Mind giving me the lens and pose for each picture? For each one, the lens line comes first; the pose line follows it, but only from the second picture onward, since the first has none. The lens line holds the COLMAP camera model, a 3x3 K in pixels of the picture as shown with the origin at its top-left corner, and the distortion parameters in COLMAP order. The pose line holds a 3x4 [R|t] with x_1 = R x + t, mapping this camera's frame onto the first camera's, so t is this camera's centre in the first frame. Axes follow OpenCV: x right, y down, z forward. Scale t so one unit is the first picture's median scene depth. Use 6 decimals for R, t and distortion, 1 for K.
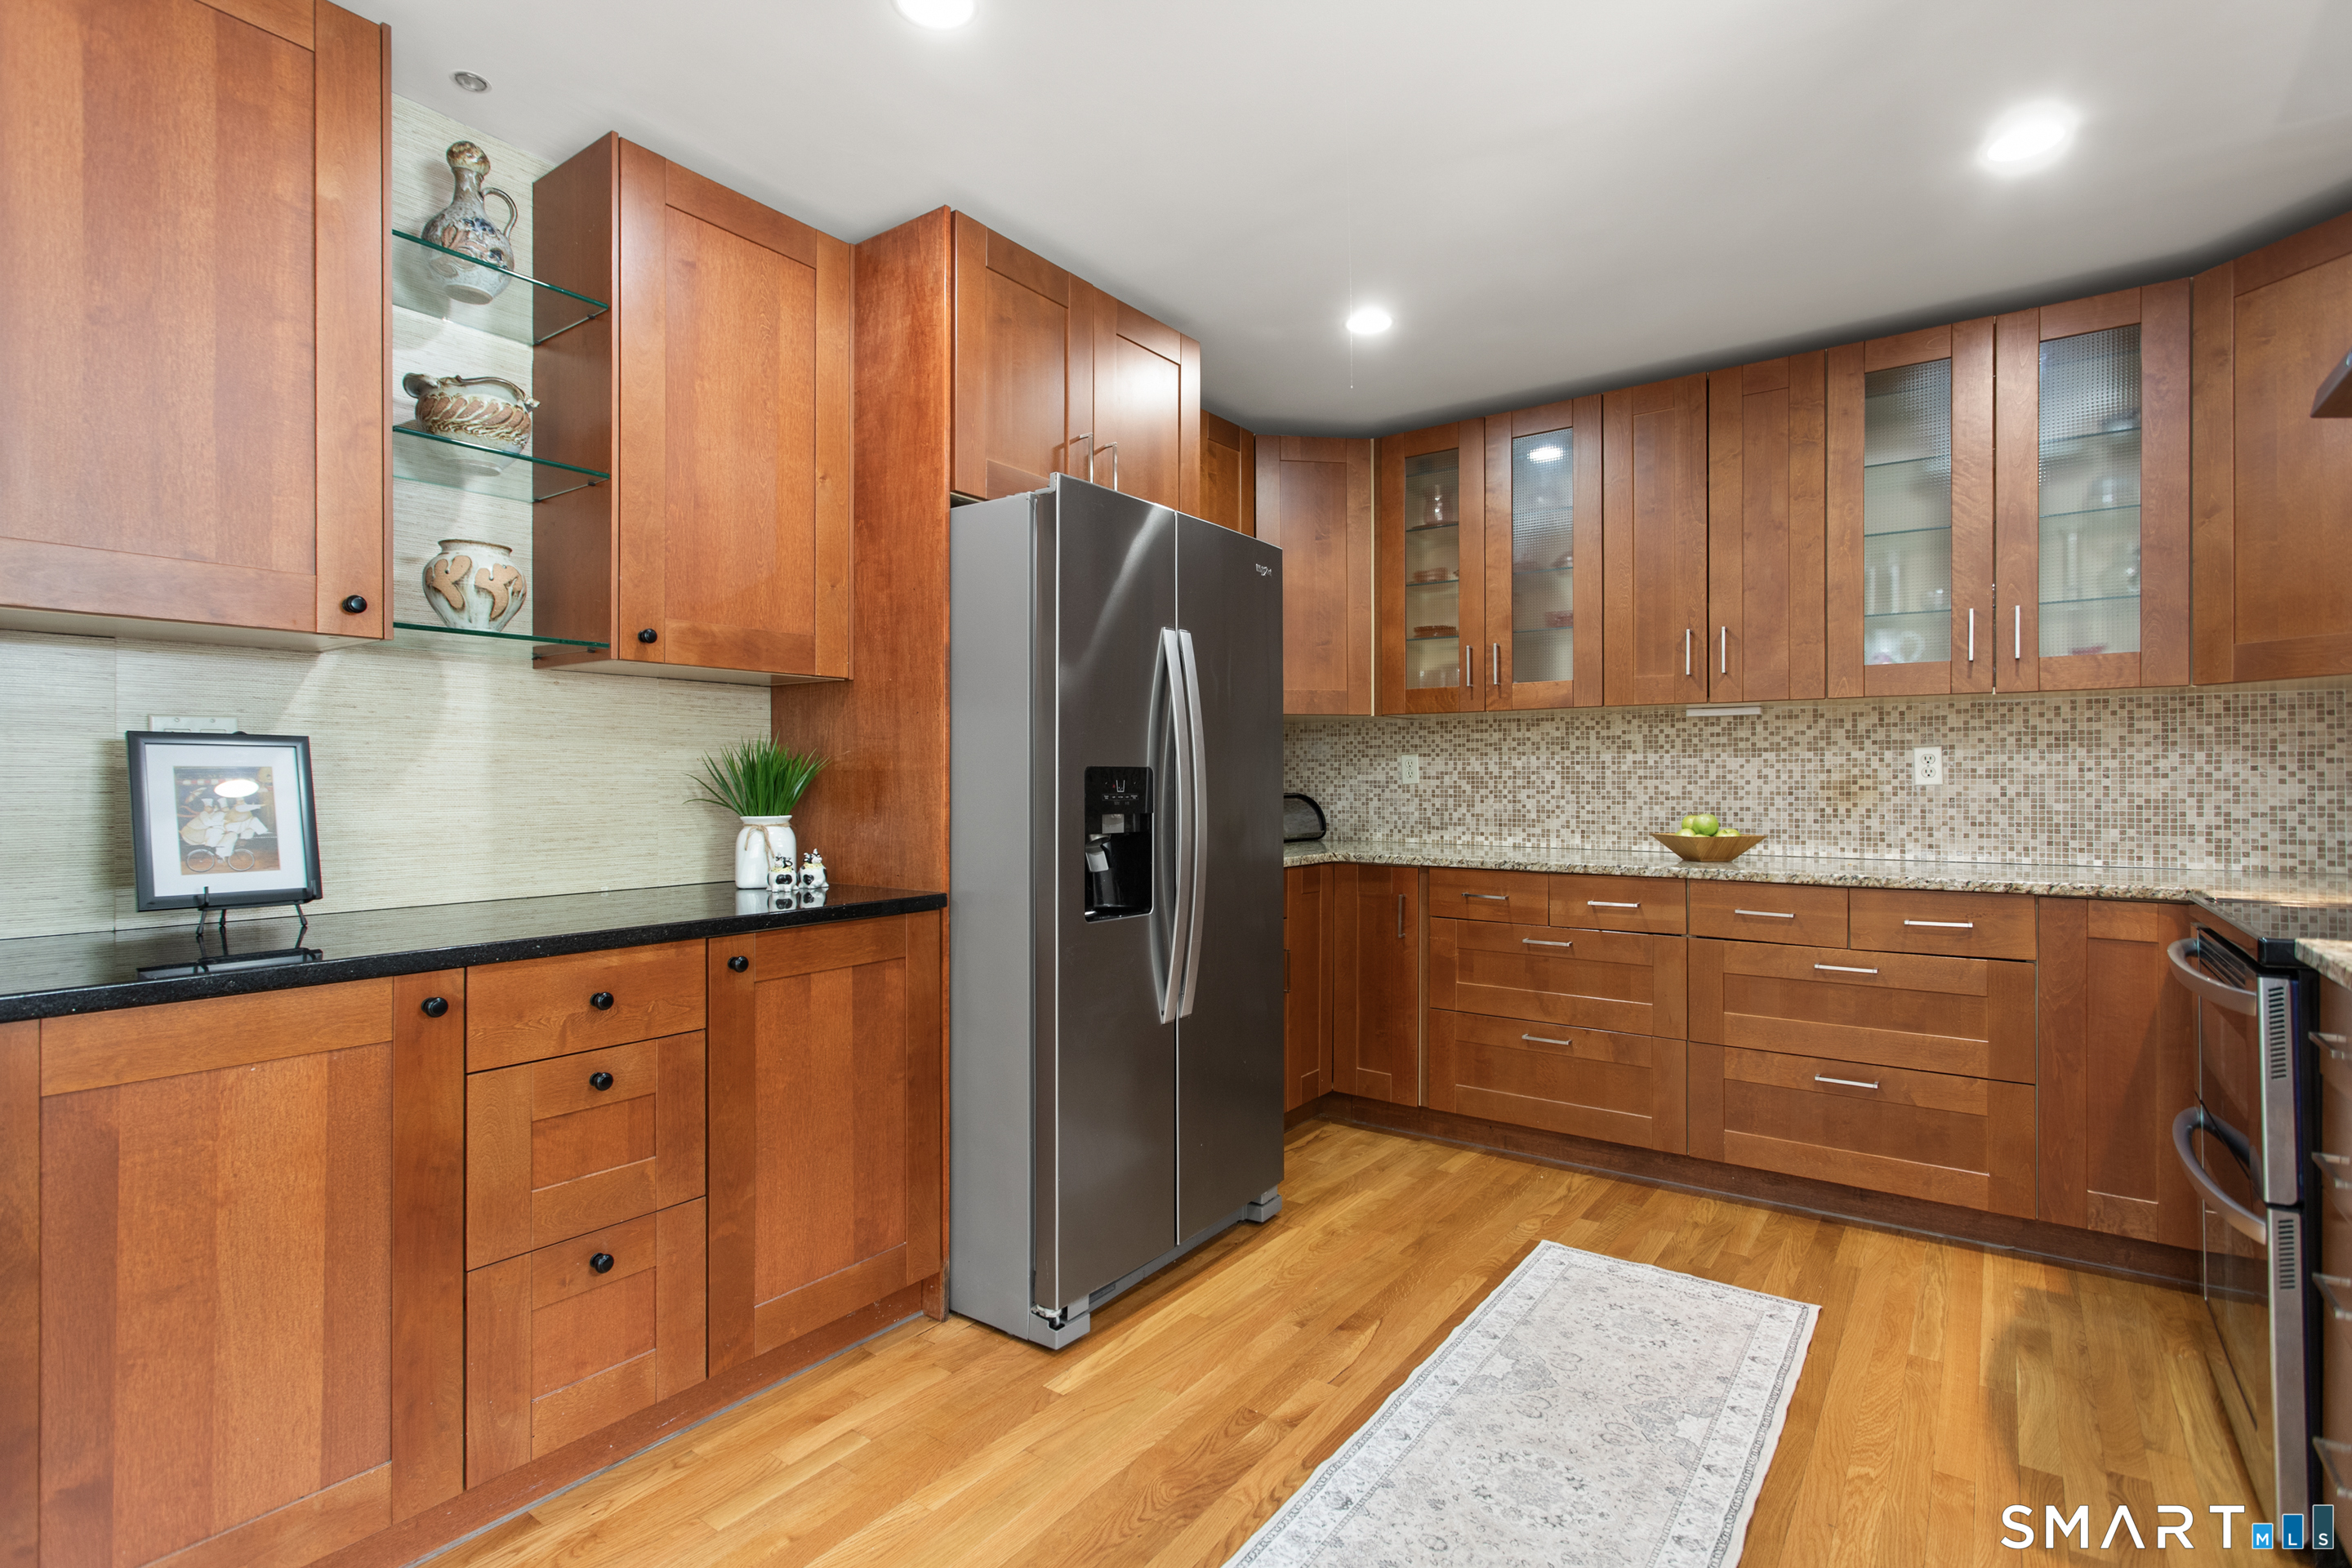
lens RADIAL K [[1119.2, 0, 1185.6], [0, 1119.2, 778.8], [0, 0, 1]] dist [-0.000910, 0.000129]
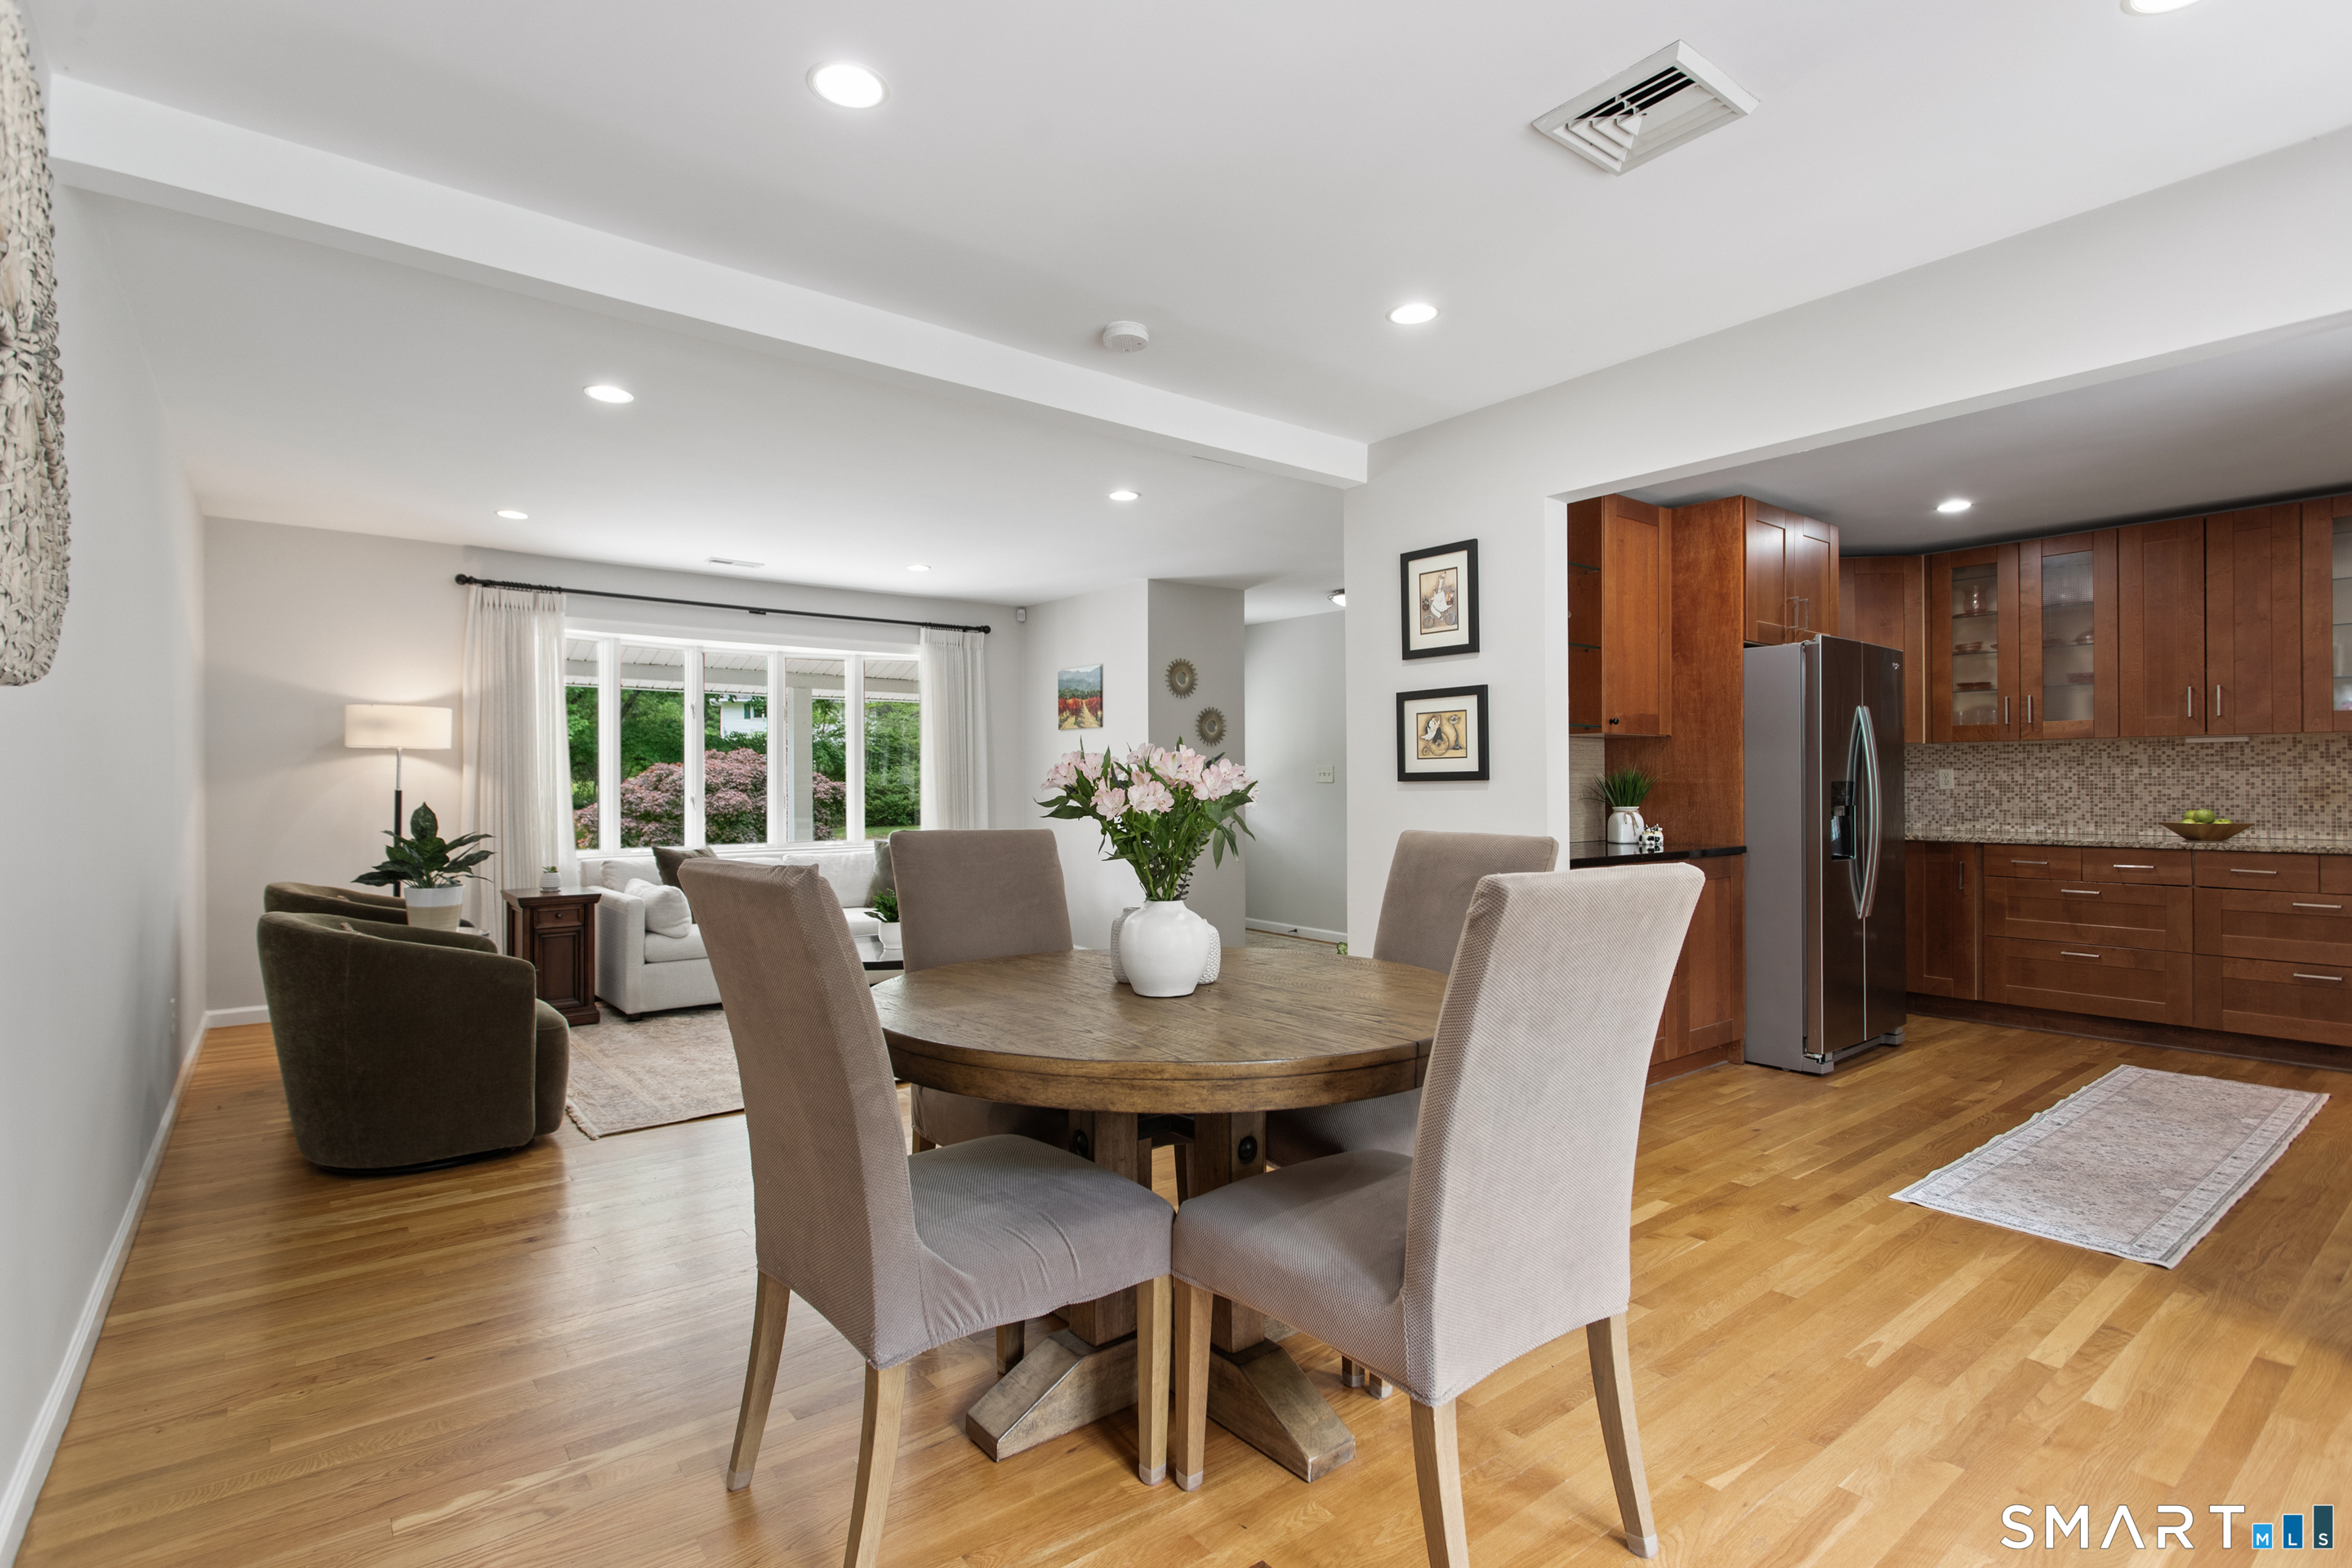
lens RADIAL K [[1119.2, 0, 1173.2], [0, 1119.2, 782.2], [0, 0, 1]] dist [-0.000910, 0.000129]
pose [[0.961112, -0.003698, -0.276134, -0.446170], [0.003420, 0.999993, -0.001488, -0.006916], [0.276137, 0.000486, 0.961118, -0.816909]]
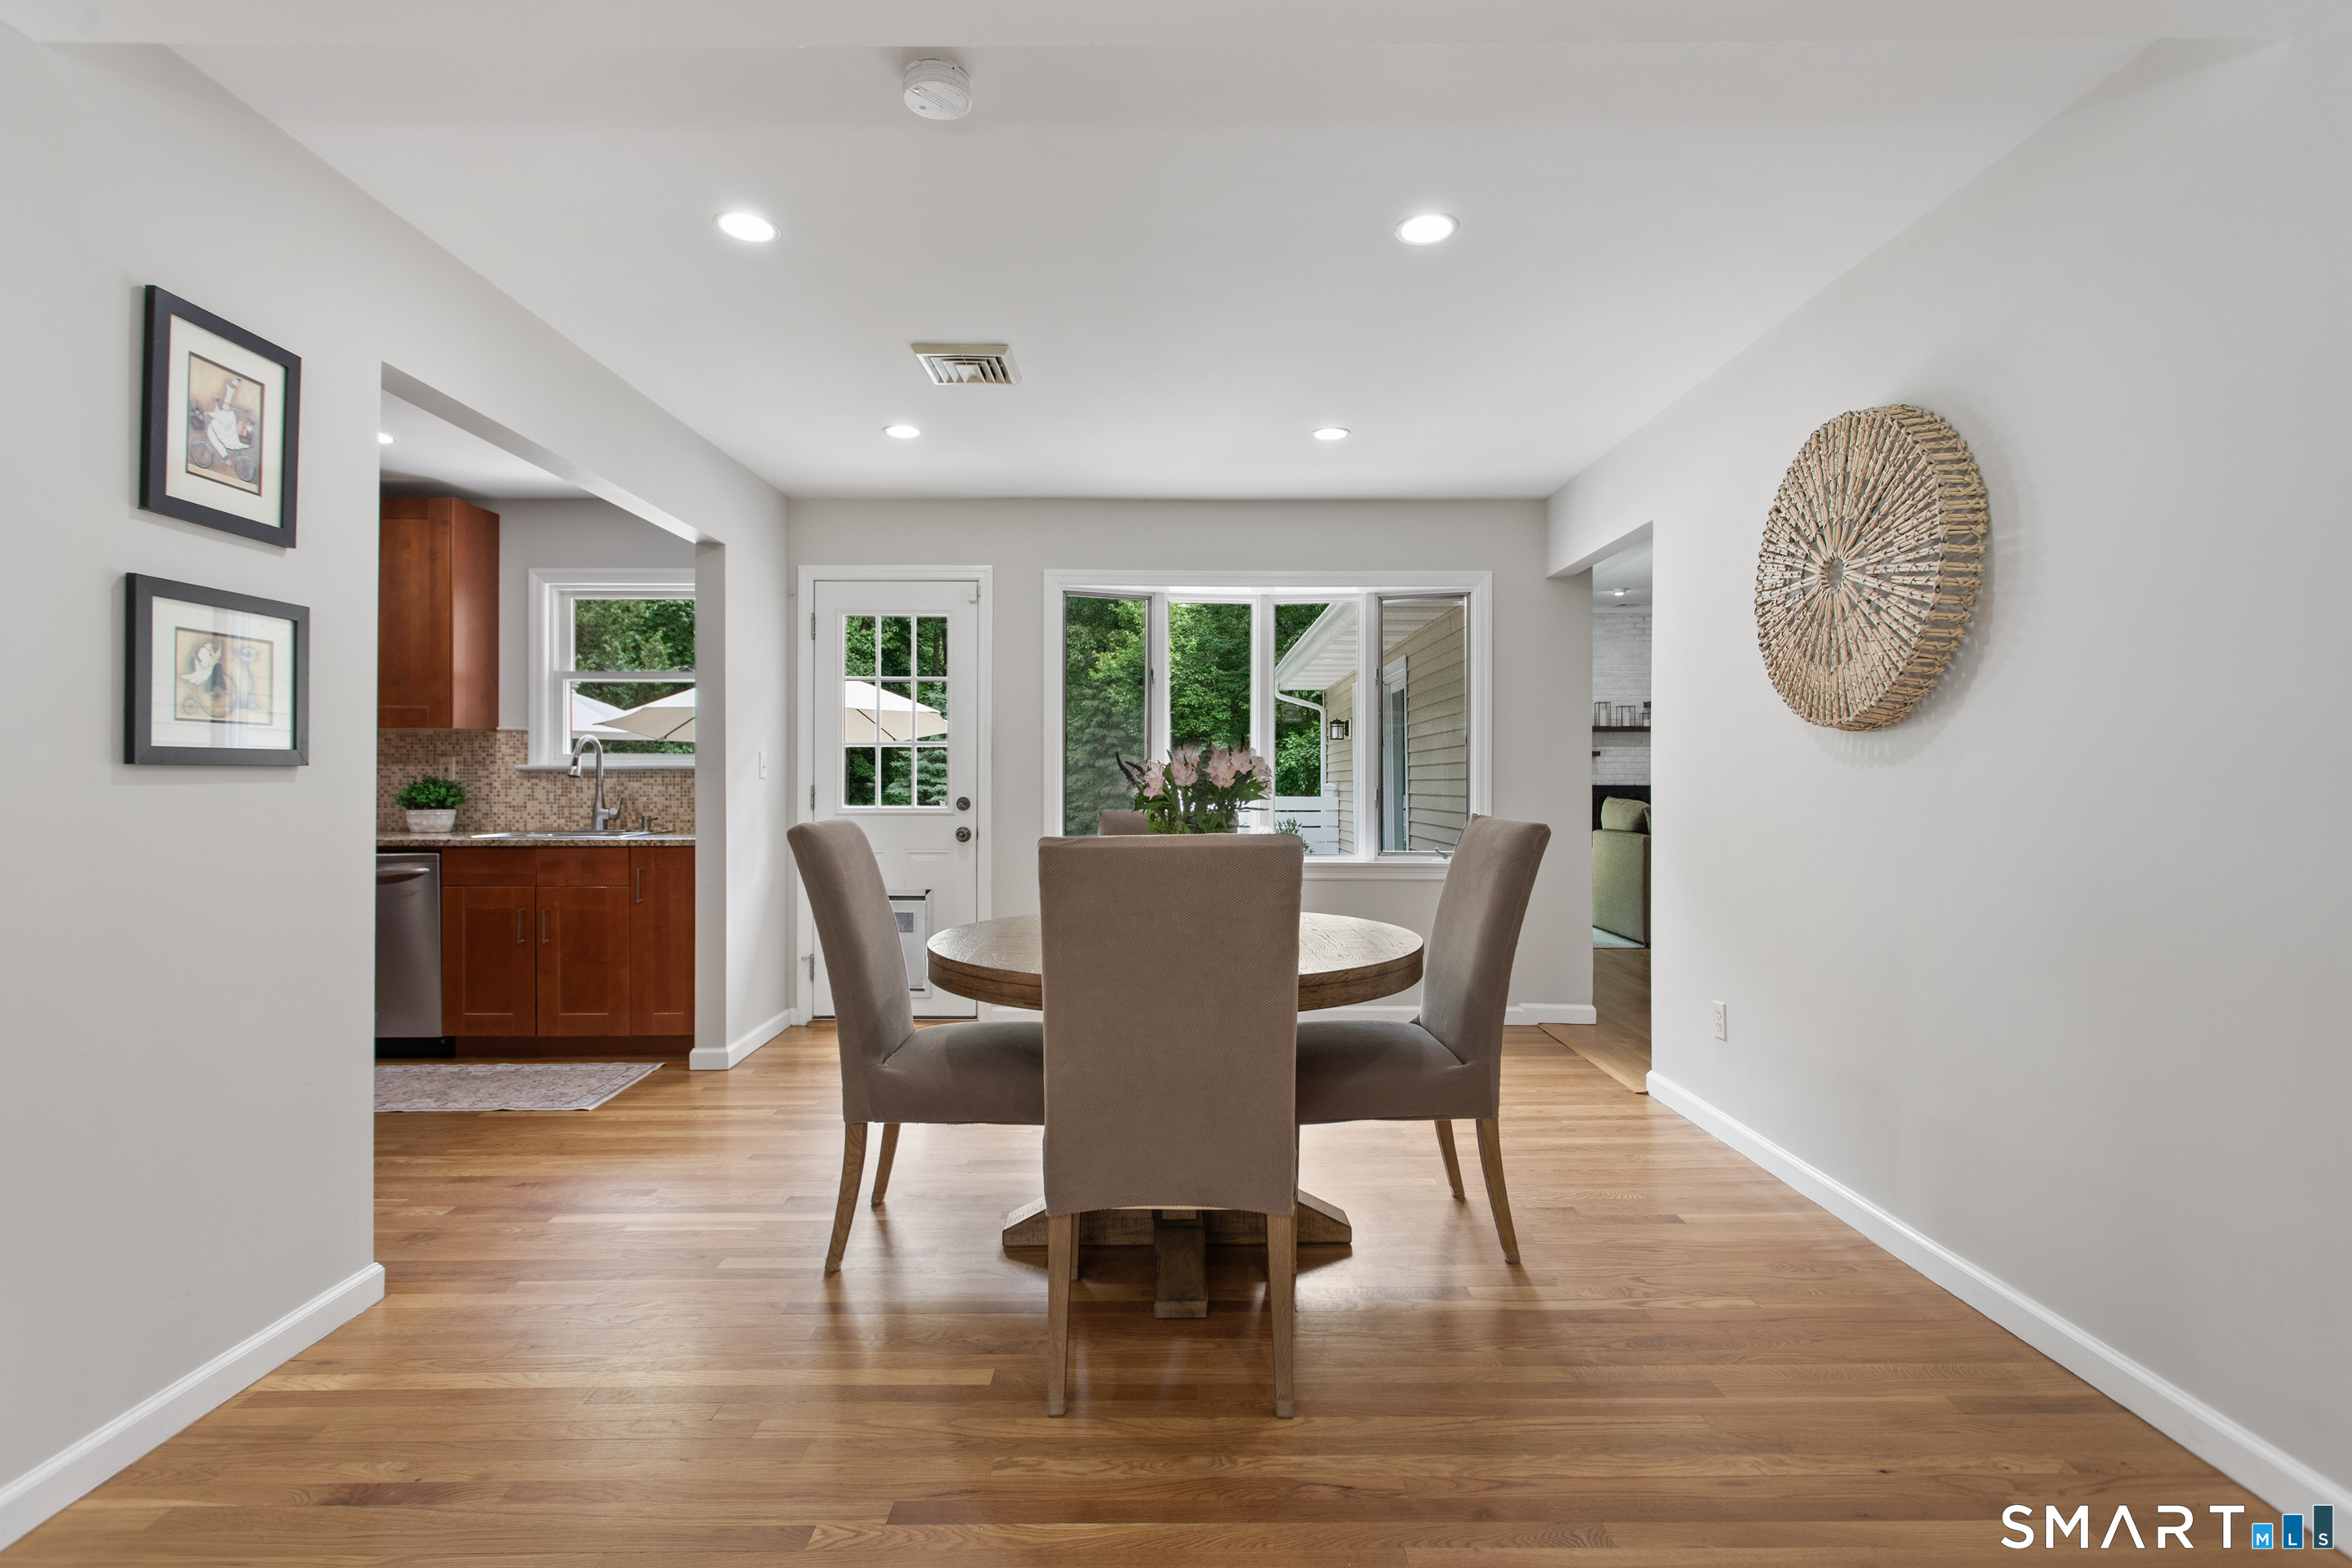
lens RADIAL K [[1119.2, 0, 1177.3], [0, 1119.2, 776.3], [0, 0, 1]] dist [-0.000910, 0.000129]
pose [[-0.588923, 0.000948, 0.808188, -1.706626], [0.000677, 1.000000, -0.000679, 0.000567], [-0.808189, 0.000147, -0.588924, 0.836039]]
